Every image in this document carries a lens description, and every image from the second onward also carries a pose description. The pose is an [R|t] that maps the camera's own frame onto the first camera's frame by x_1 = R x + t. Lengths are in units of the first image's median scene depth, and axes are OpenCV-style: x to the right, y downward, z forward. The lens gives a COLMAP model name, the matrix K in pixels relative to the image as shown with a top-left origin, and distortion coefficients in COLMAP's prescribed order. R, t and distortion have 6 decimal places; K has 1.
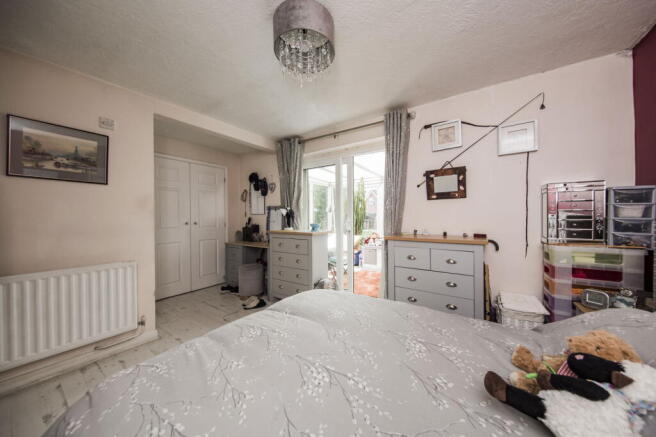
lens RADIAL K [[215.8, 0, 333.3], [0, 215.8, 217.2], [0, 0, 1]] dist [-0.000578, -0.000085]
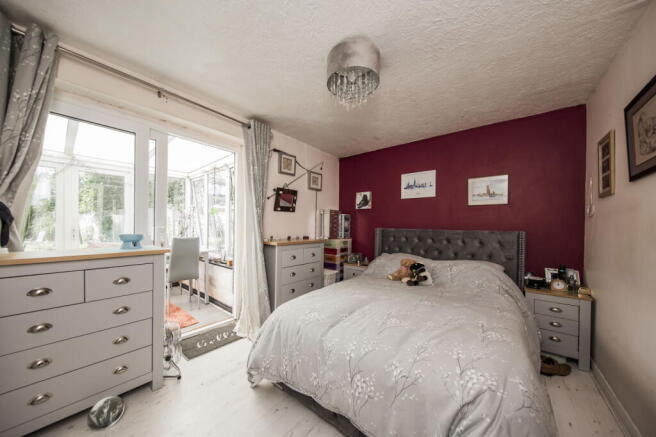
lens RADIAL K [[215.8, 0, 331.2], [0, 215.8, 225.0], [0, 0, 1]] dist [-0.000578, -0.000085]
pose [[0.088834, 0.007435, 0.996019, -0.773900], [-0.016536, 0.999845, -0.005988, 0.001910], [-0.995909, -0.015939, 0.088943, 0.597855]]
